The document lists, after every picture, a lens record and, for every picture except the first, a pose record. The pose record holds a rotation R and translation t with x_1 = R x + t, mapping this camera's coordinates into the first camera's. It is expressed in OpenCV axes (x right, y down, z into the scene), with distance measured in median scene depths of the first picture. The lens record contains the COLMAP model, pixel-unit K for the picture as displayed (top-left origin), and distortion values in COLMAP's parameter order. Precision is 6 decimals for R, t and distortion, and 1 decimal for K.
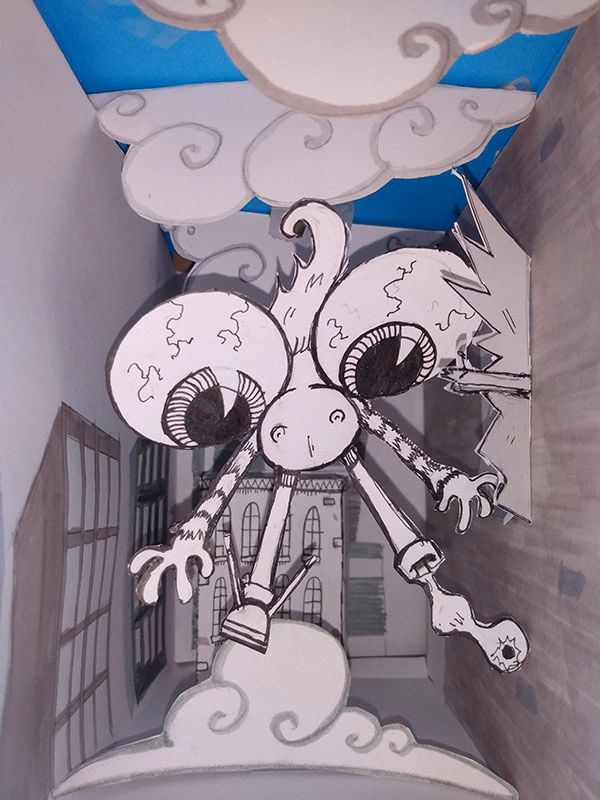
lens RADIAL K [[717.9, 0, 297.6], [0, 717.9, 401.4], [0, 0, 1]] dist [-0.010716, 0.002624]
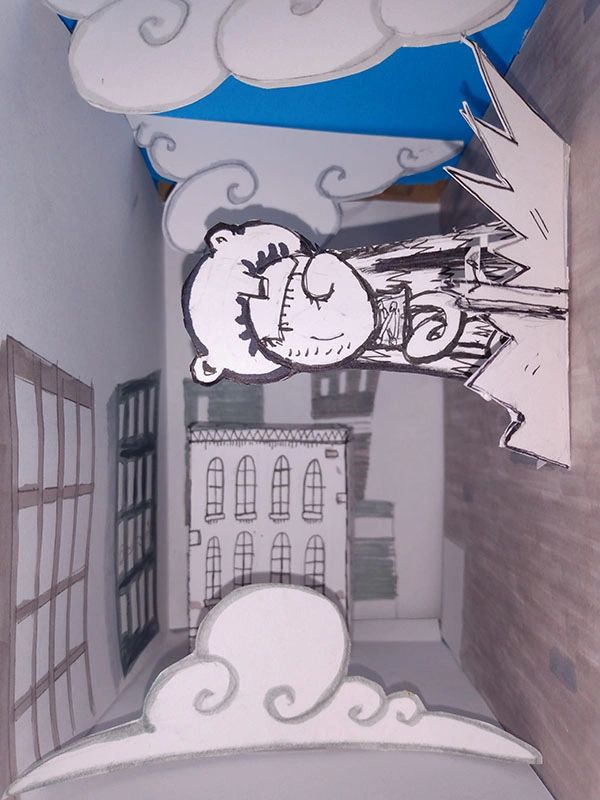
lens RADIAL K [[717.9, 0, 297.6], [0, 717.9, 401.4], [0, 0, 1]] dist [-0.010716, 0.002624]
pose [[0.999806, -0.018673, -0.006332, 0.012457], [0.019006, 0.998175, 0.057325, 0.031674], [0.005250, -0.057434, 0.998335, 0.141442]]
